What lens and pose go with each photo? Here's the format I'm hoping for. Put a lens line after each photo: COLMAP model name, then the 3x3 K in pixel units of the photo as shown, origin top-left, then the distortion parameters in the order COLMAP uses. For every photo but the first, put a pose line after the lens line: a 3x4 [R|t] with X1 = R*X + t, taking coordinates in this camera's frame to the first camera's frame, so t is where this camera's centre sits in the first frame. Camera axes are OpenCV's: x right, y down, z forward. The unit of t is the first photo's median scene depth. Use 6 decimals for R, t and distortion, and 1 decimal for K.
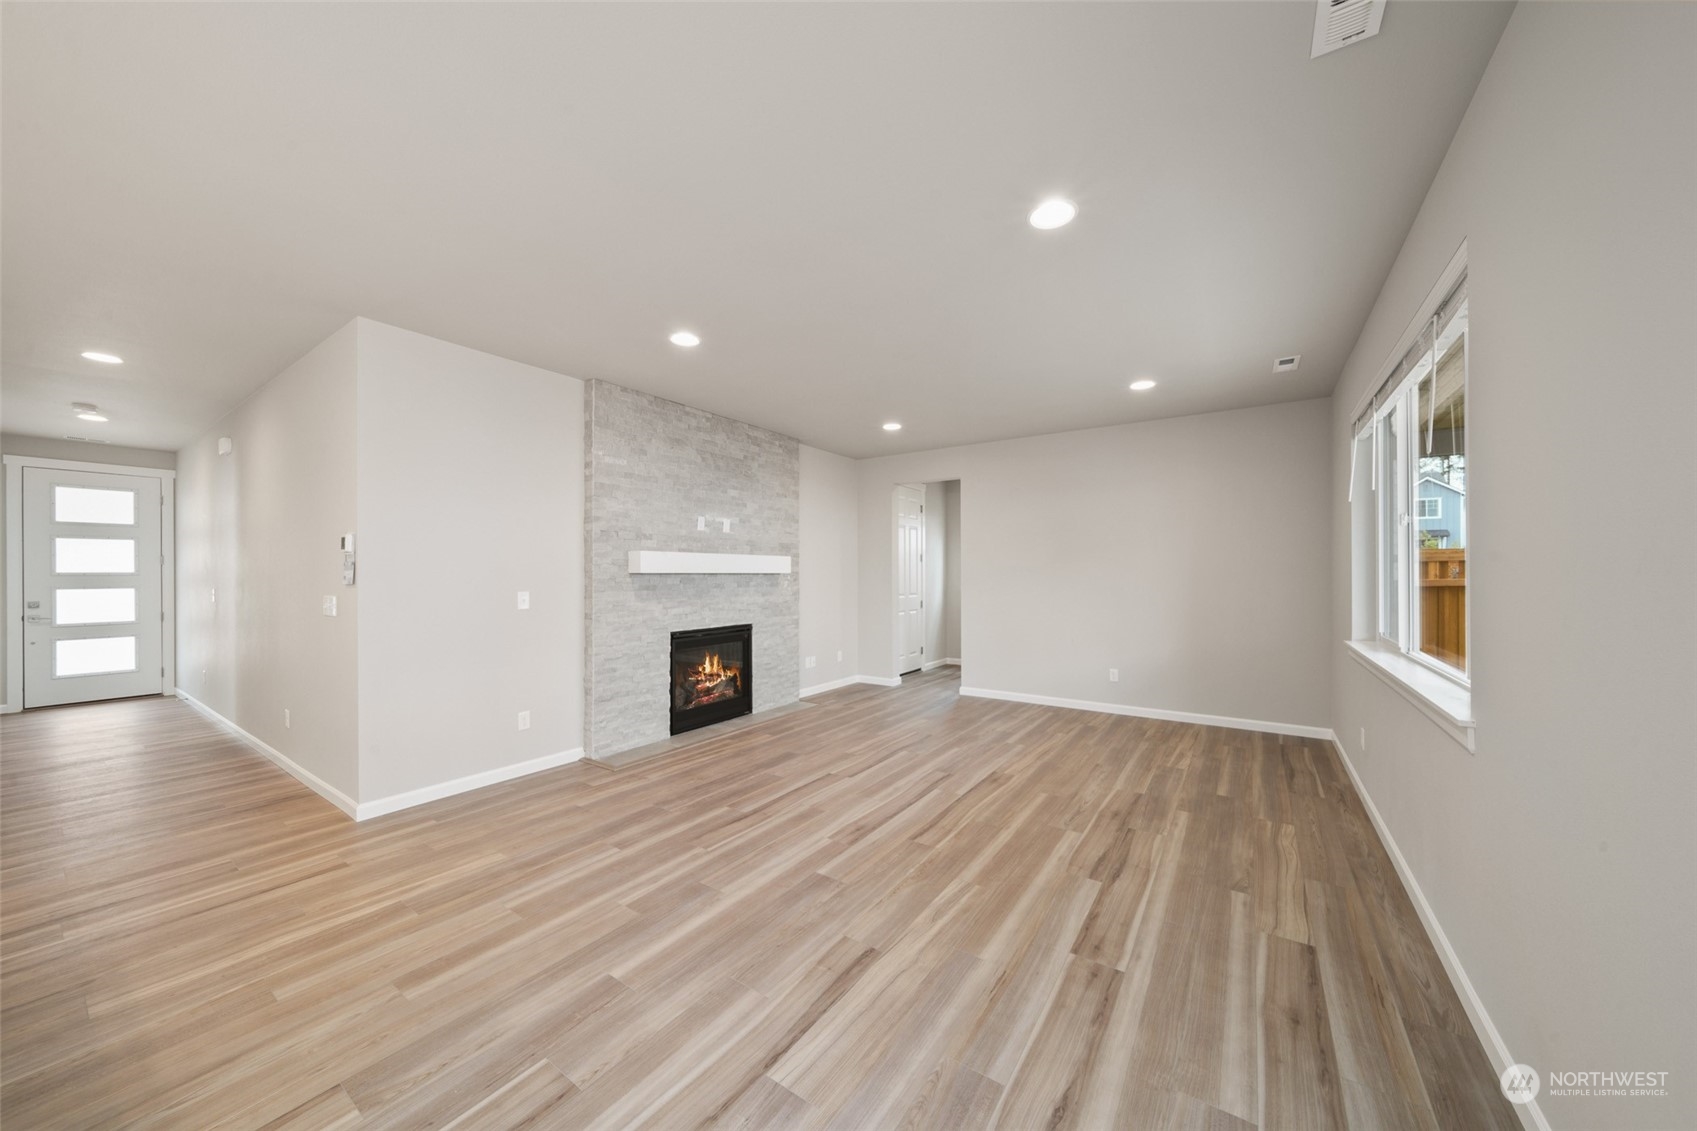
lens RADIAL K [[588.0, 0, 847.7], [0, 588.0, 572.1], [0, 0, 1]] dist [0.000217, 0.000023]
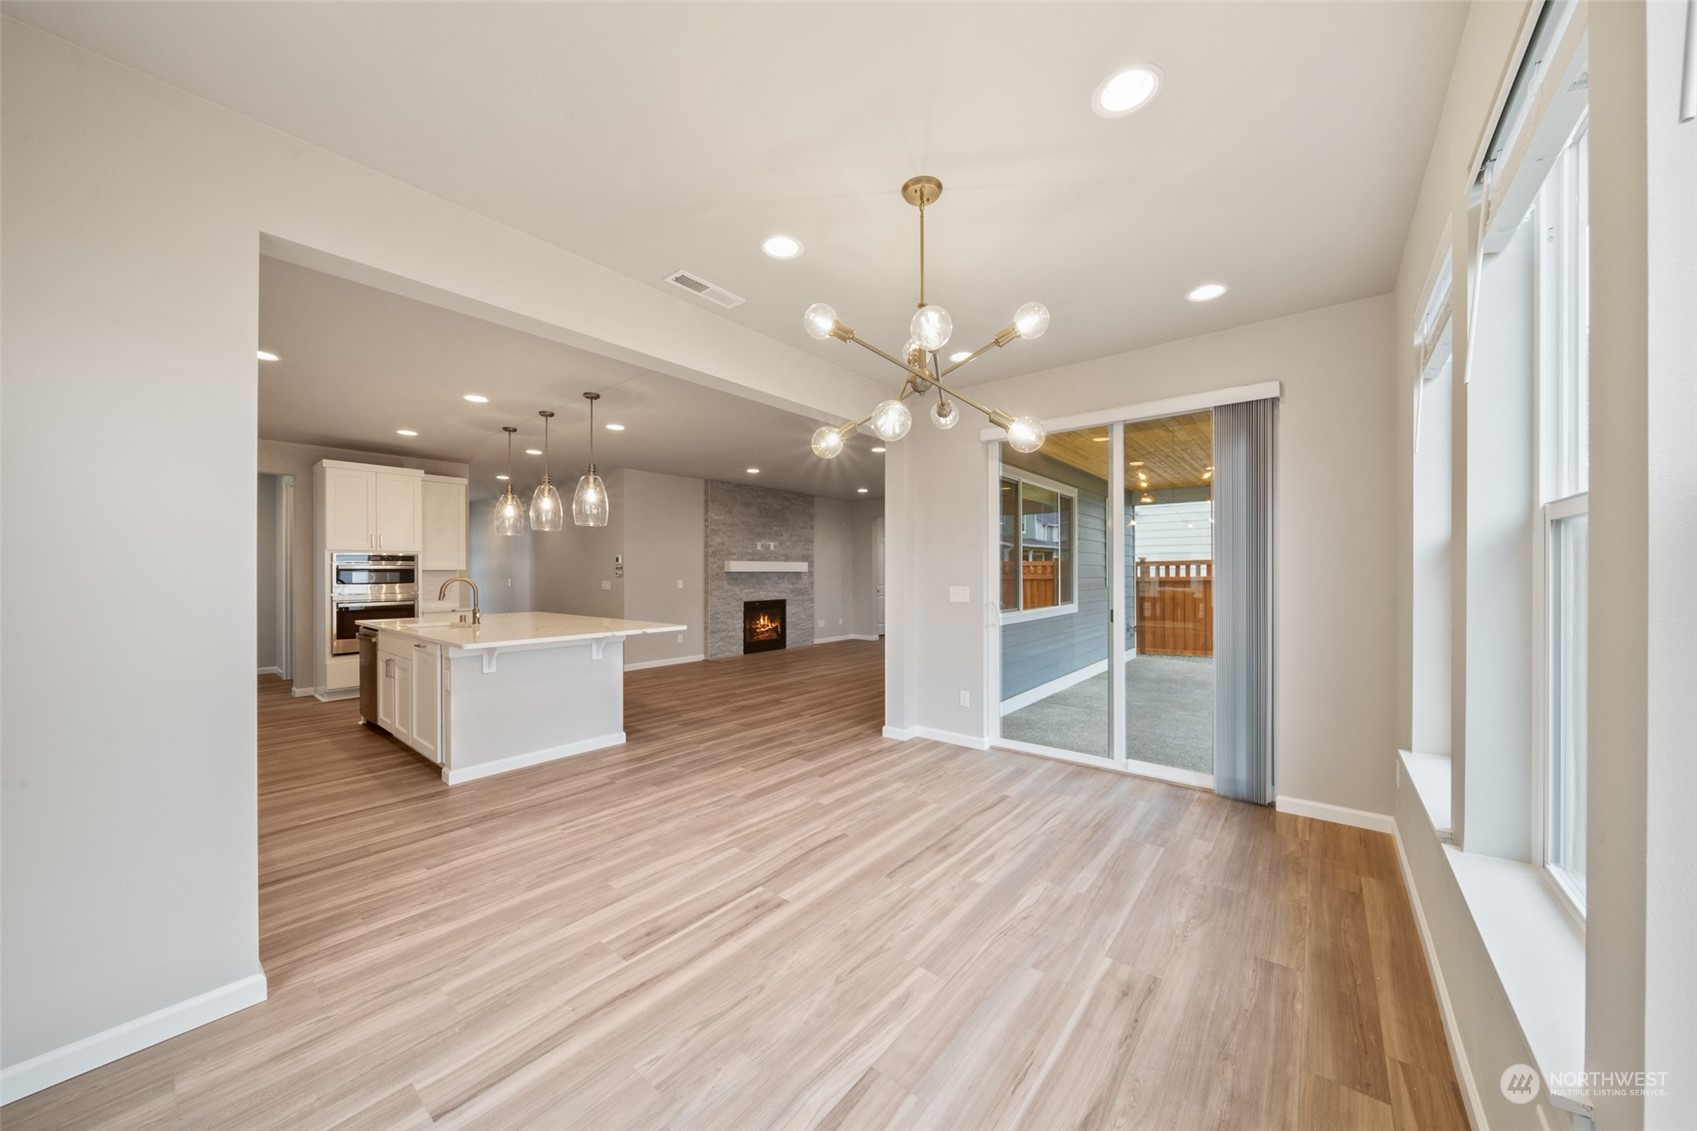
lens RADIAL K [[588.0, 0, 852.0], [0, 588.0, 572.6], [0, 0, 1]] dist [0.000217, 0.000023]
pose [[0.996770, 0.003154, -0.080247, 0.217426], [-0.002632, 0.999975, 0.006602, -0.009555], [0.080266, -0.006370, 0.996753, -0.931392]]
